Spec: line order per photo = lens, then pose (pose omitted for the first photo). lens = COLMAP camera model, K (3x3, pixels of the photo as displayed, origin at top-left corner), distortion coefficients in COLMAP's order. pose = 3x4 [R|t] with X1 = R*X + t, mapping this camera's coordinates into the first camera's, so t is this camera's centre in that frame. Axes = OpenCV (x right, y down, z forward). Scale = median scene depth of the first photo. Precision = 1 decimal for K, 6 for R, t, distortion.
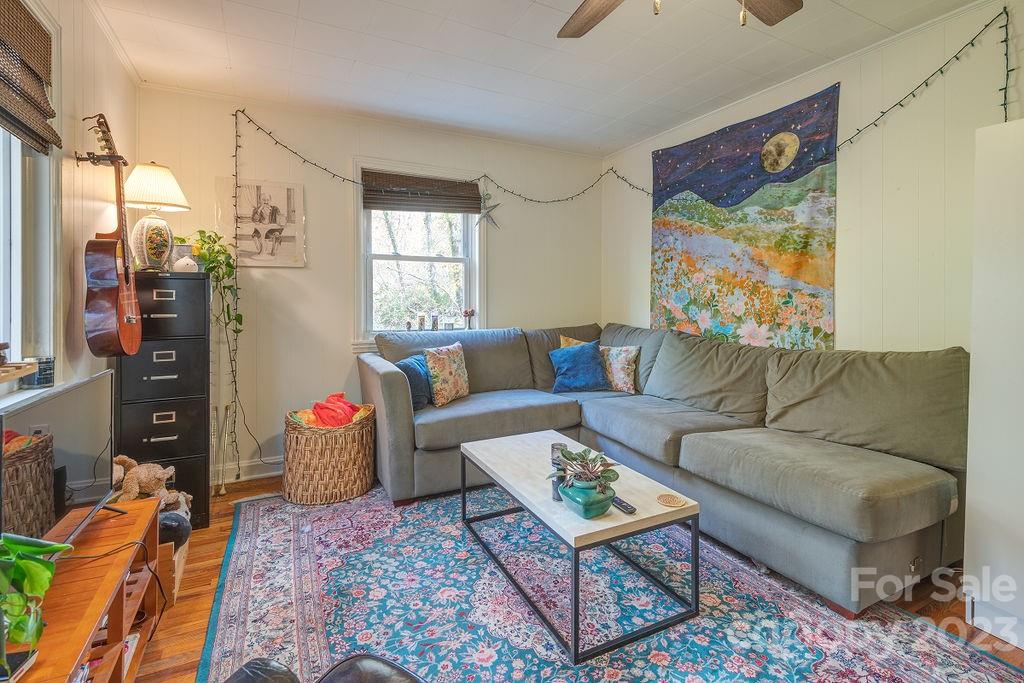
lens RADIAL K [[479.6, 0, 535.0], [0, 479.6, 298.6], [0, 0, 1]] dist [0.024768, -0.020382]
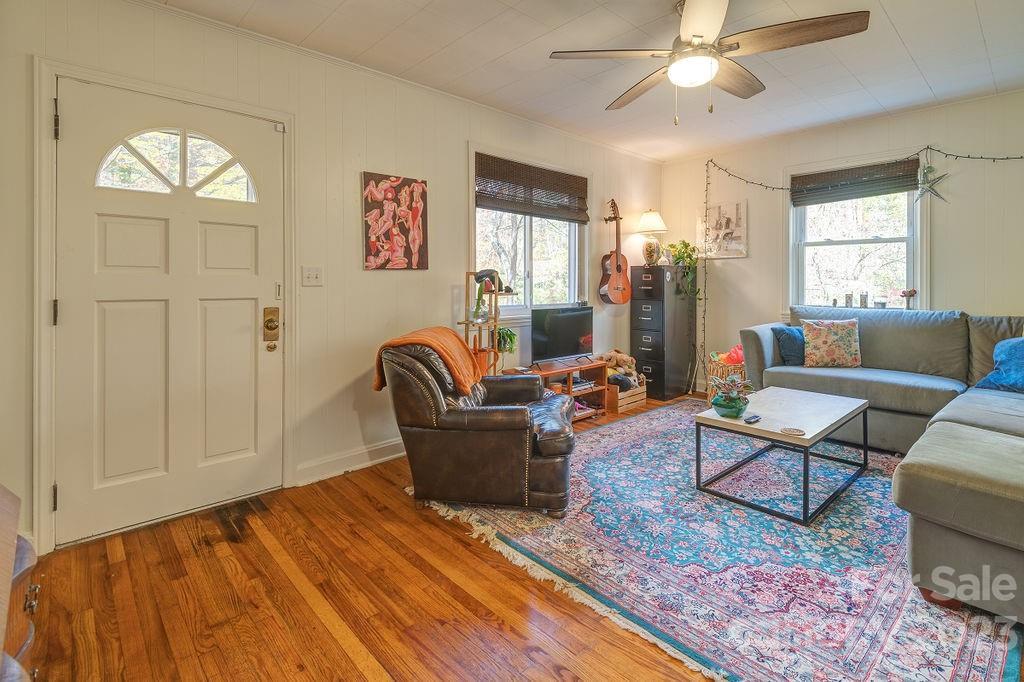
lens RADIAL K [[485.7, 0, 506.1], [0, 485.7, 279.5], [0, 0, 1]] dist [0.026049, -0.019926]
pose [[0.249200, -0.004622, -0.968441, 0.840819], [0.001327, 0.999989, -0.004431, 0.007790], [0.968451, -0.000181, 0.249204, -0.050336]]
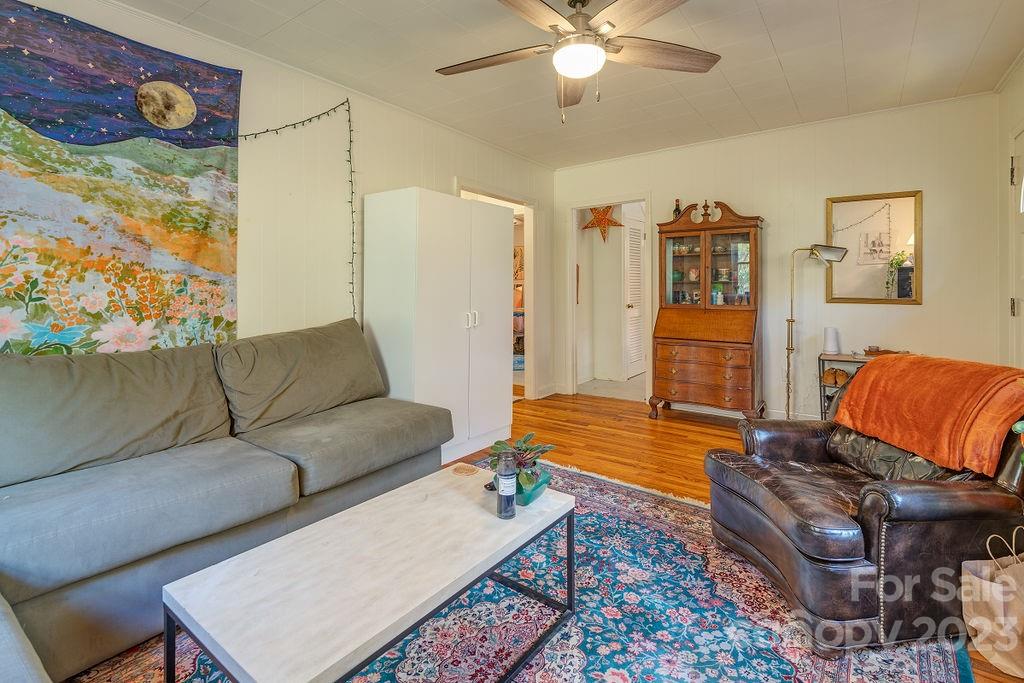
lens RADIAL K [[493.2, 0, 477.9], [0, 493.2, 282.6], [0, 0, 1]] dist [-0.000731, -0.000261]
pose [[-0.385143, 0.005486, 0.922841, -0.460433], [0.006660, 0.999973, -0.003164, -0.000042], [-0.922833, 0.004928, -0.385169, 0.854385]]
